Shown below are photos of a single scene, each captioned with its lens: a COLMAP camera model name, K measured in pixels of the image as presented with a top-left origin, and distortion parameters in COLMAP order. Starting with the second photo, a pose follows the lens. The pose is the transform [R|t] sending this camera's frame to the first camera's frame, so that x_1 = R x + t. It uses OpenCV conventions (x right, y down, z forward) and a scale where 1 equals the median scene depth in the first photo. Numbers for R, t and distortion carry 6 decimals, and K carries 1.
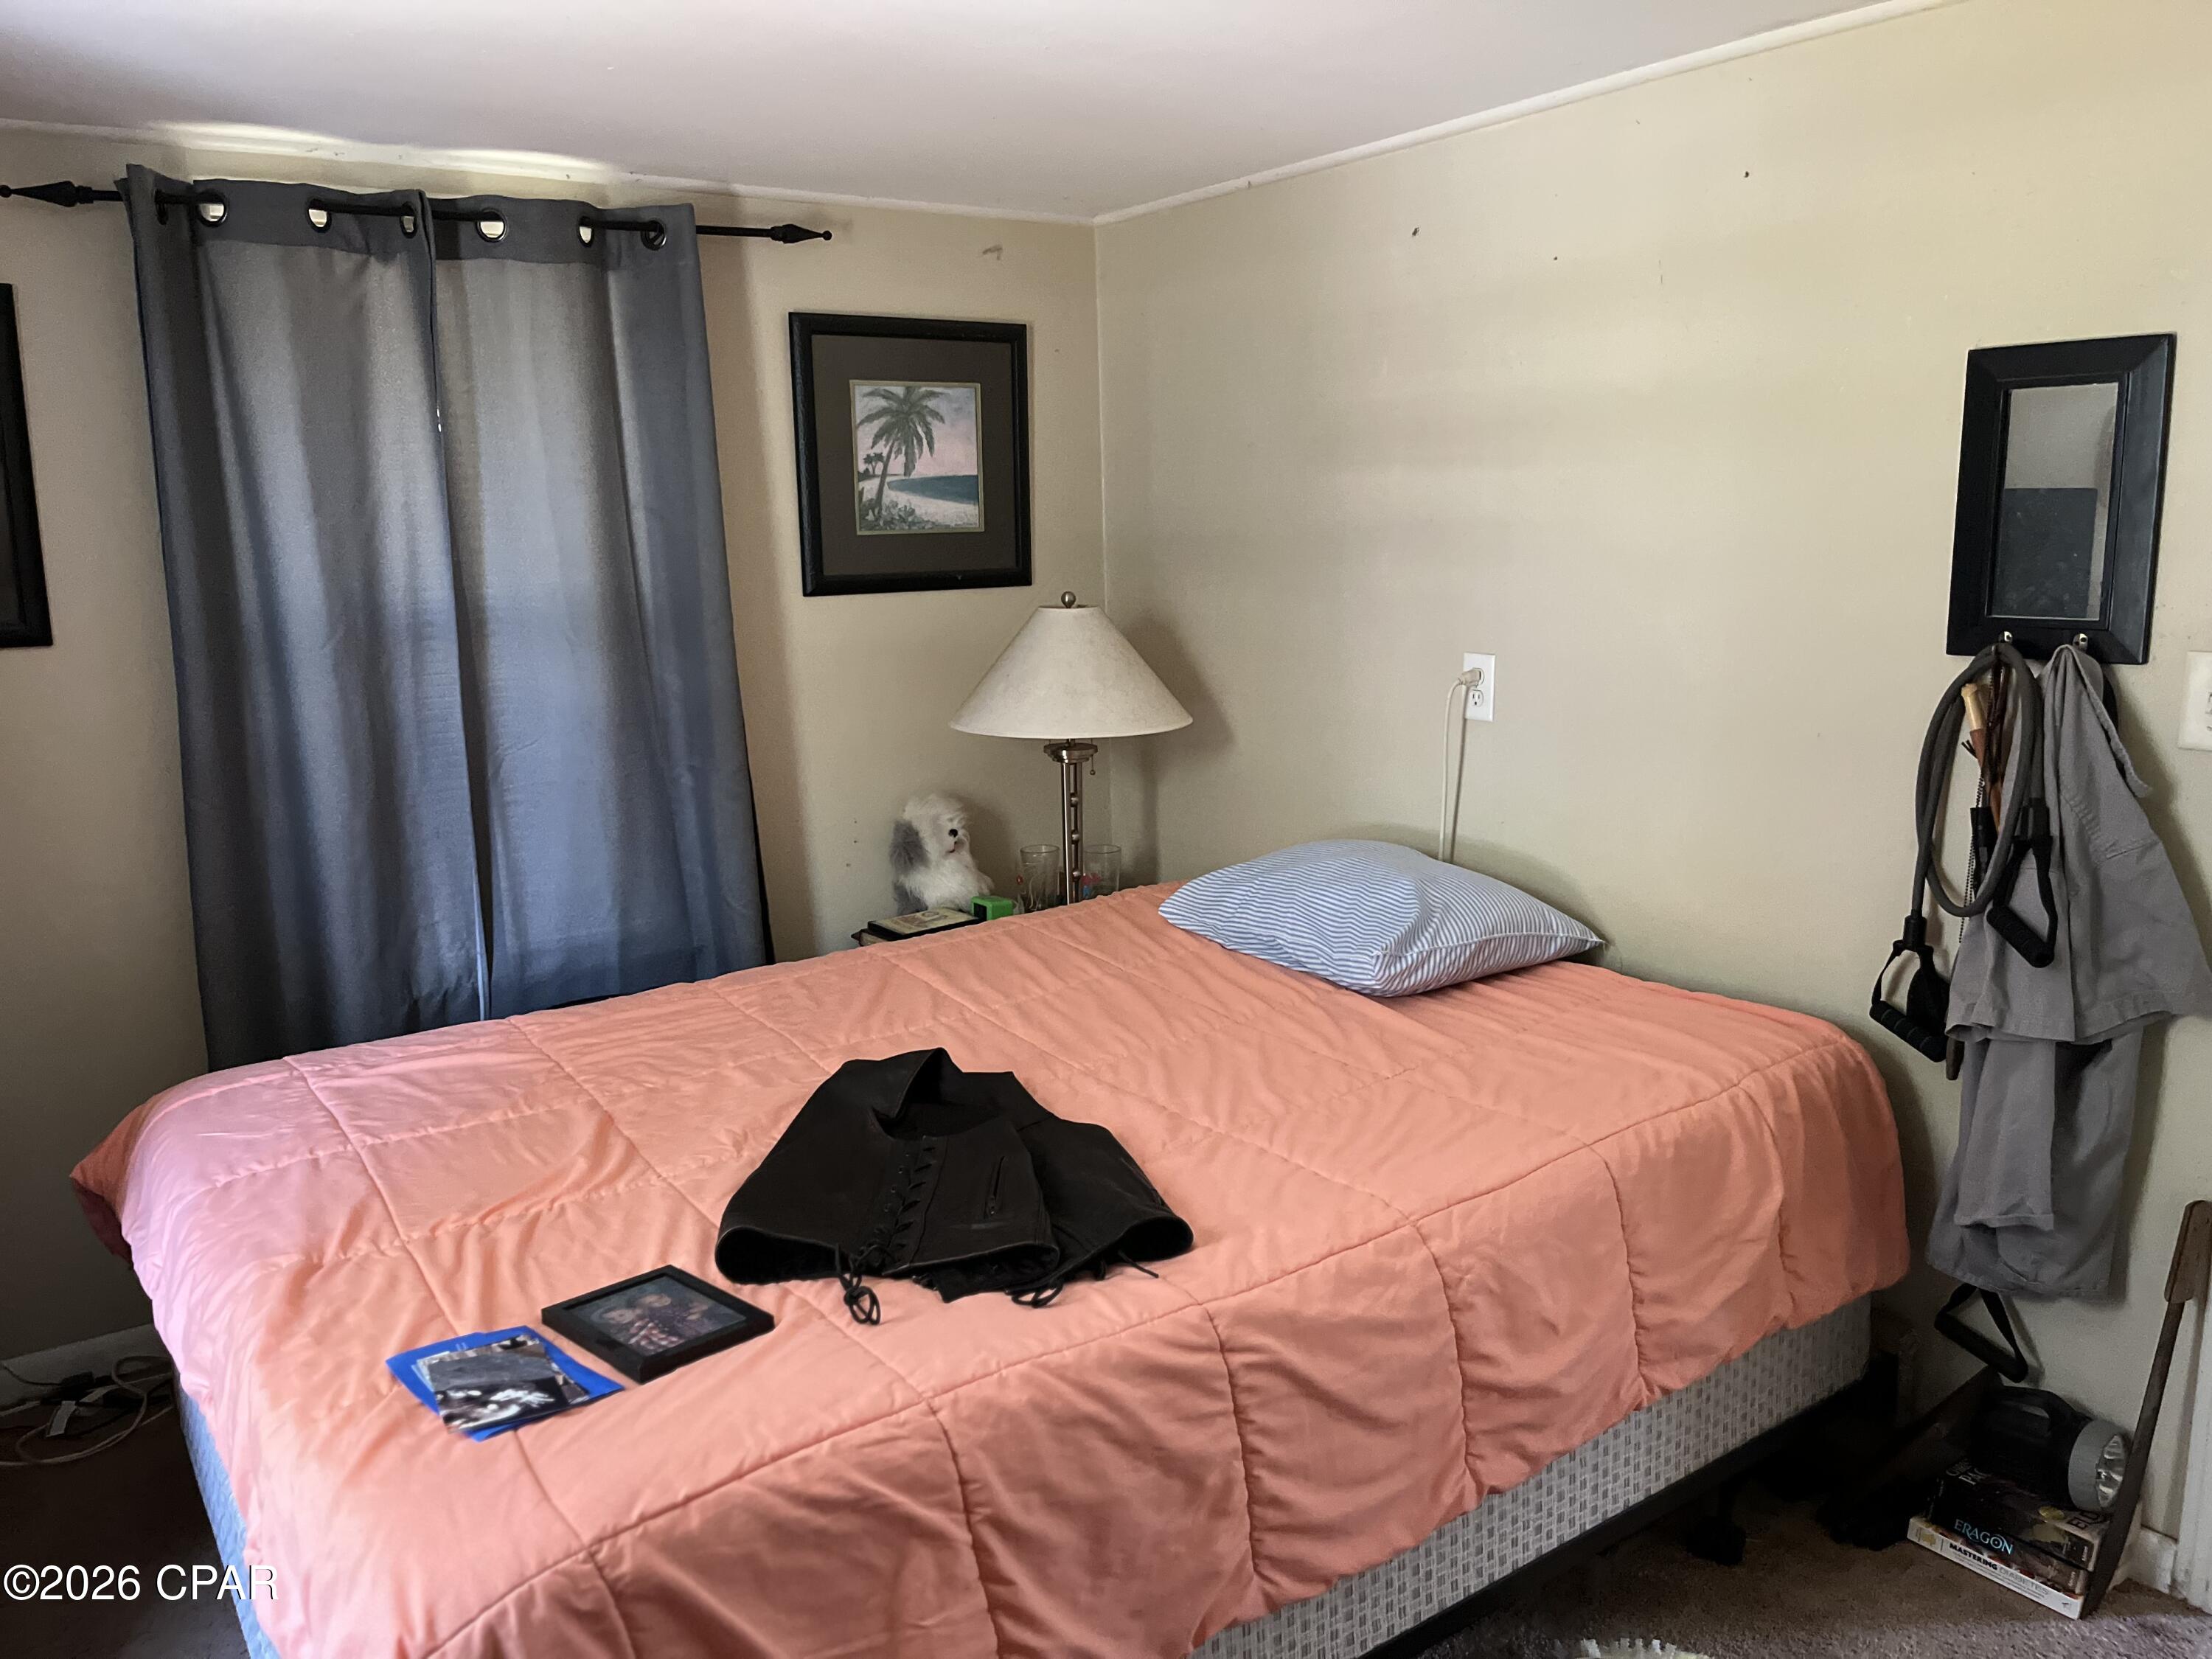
lens RADIAL K [[1705.4, 0, 1104.4], [0, 1705.4, 831.6], [0, 0, 1]] dist [0.060620, -0.089480]
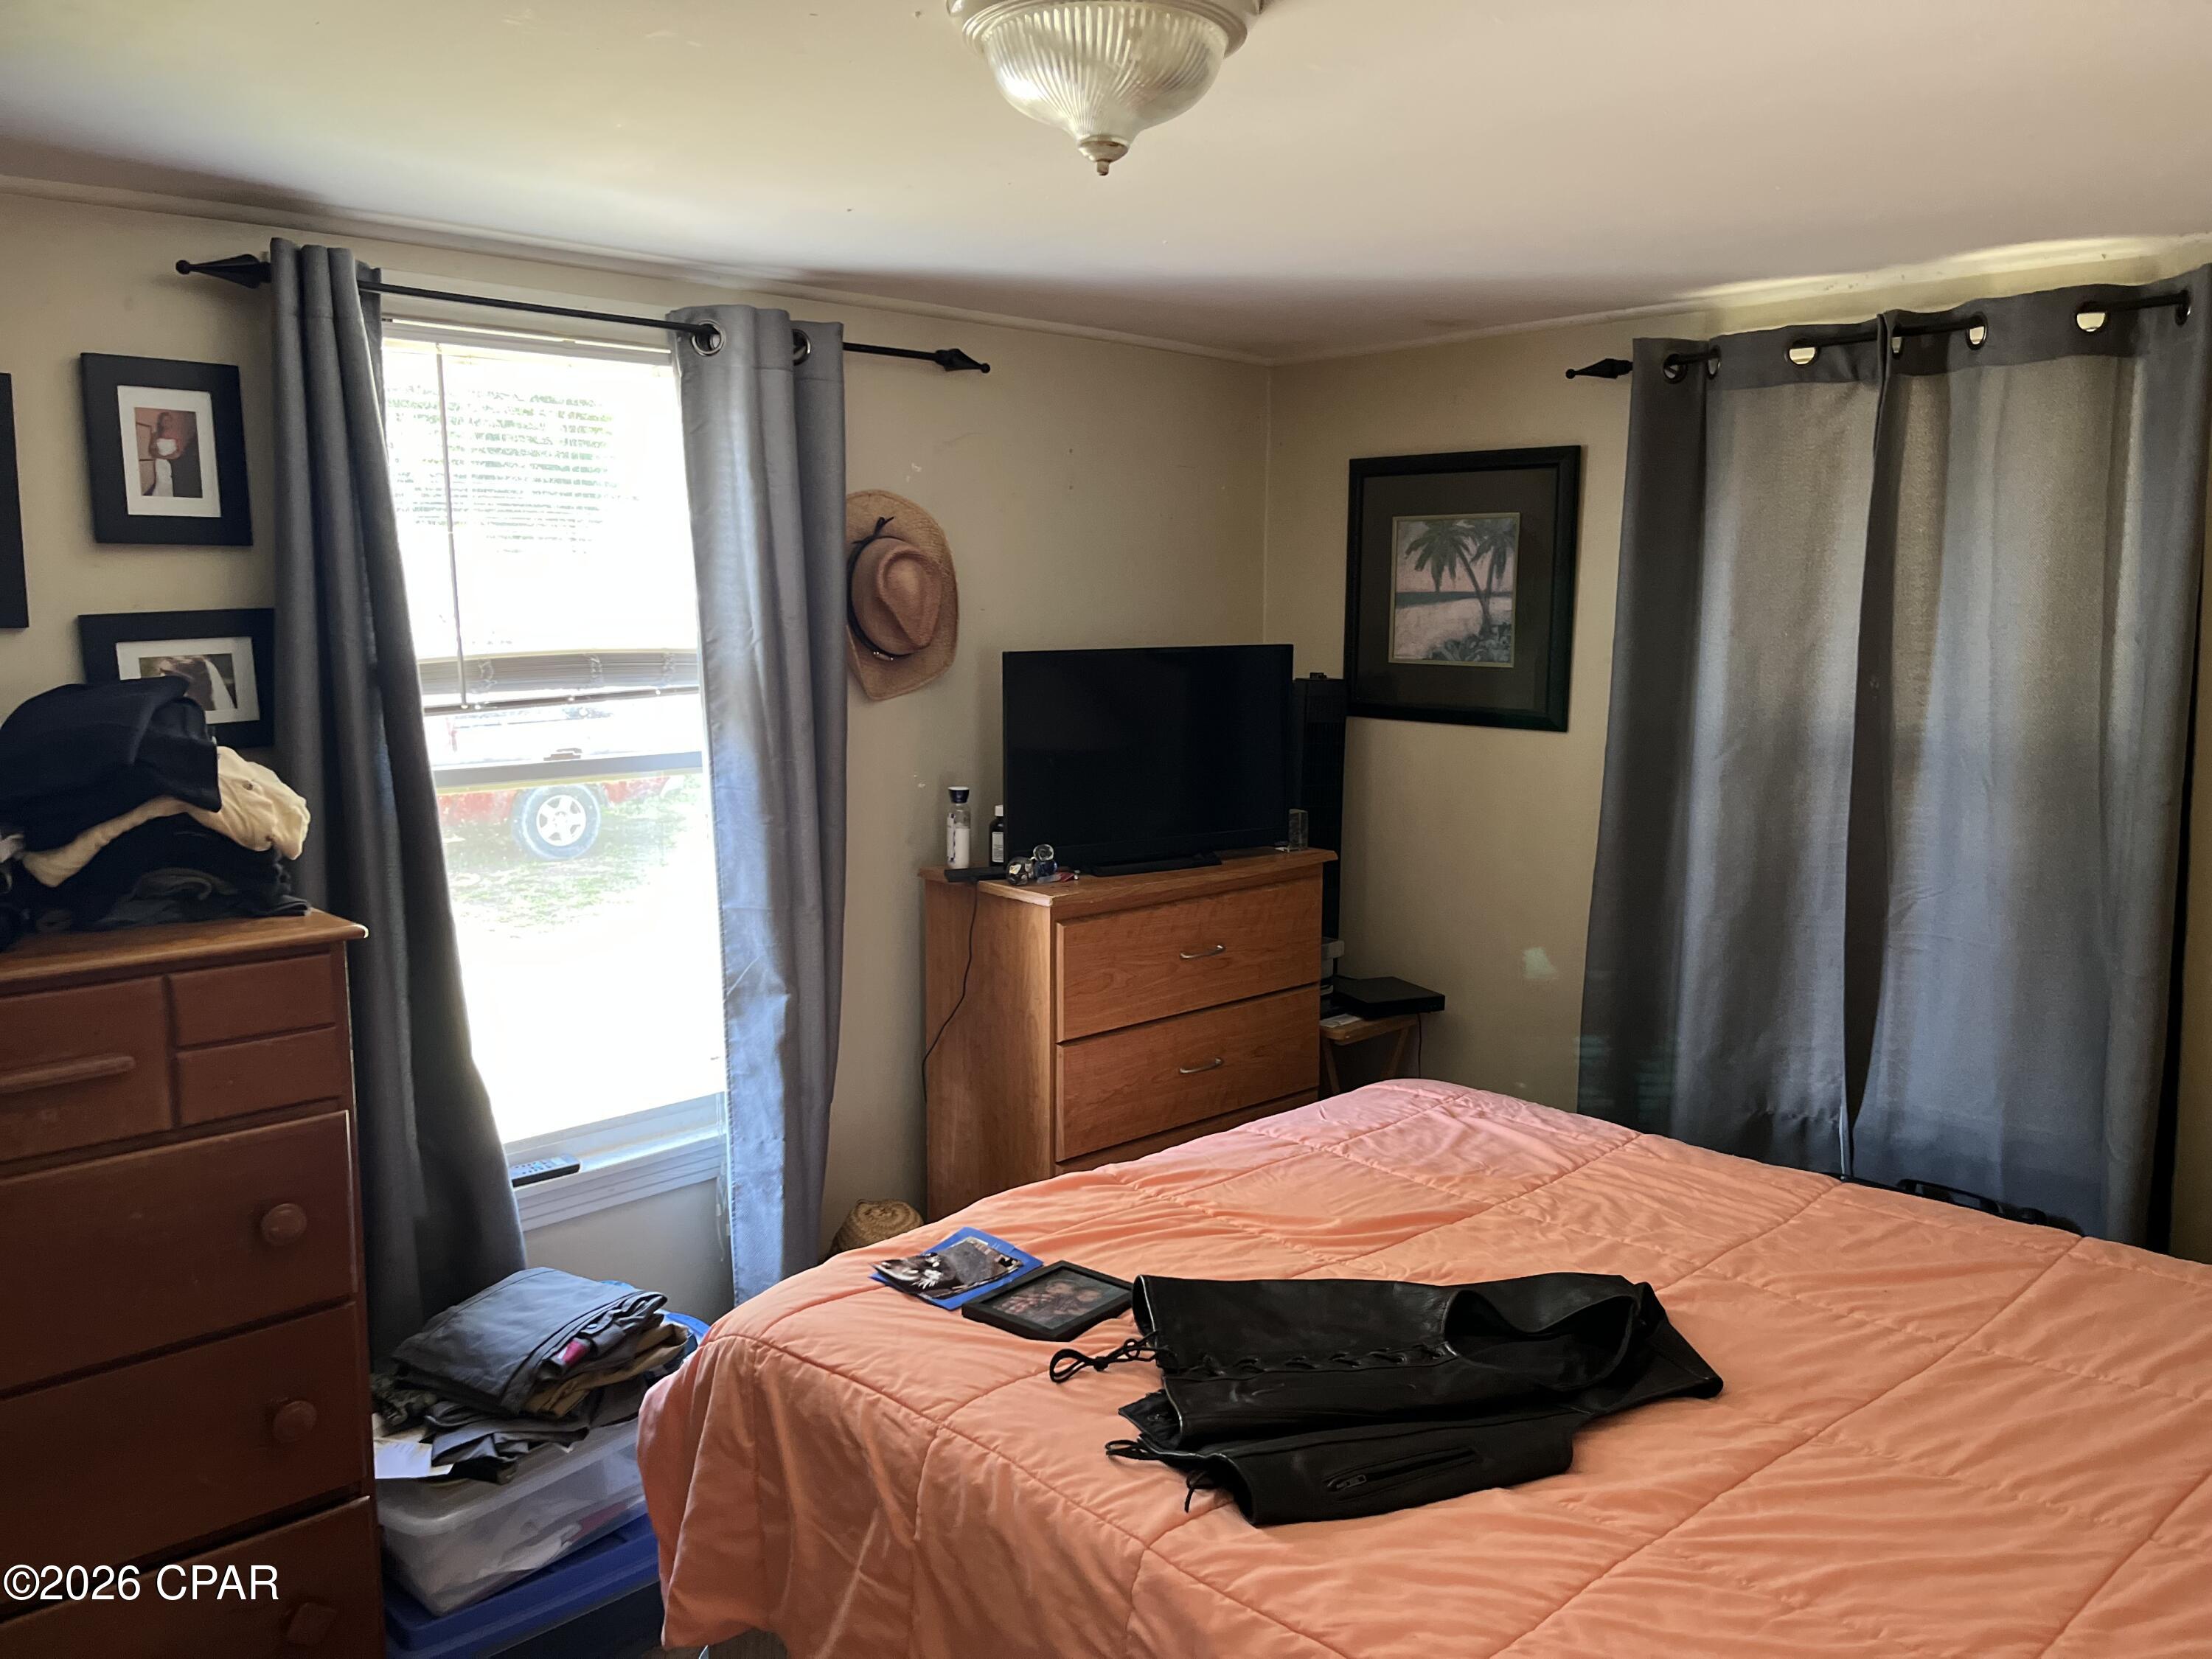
lens RADIAL K [[1705.4, 0, 1101.7], [0, 1705.4, 833.6], [0, 0, 1]] dist [0.060620, -0.089480]
pose [[0.138440, 0.159111, -0.977506, 0.577062], [-0.190088, 0.972928, 0.131444, -0.137789], [0.971957, 0.167615, 0.164937, 0.489962]]
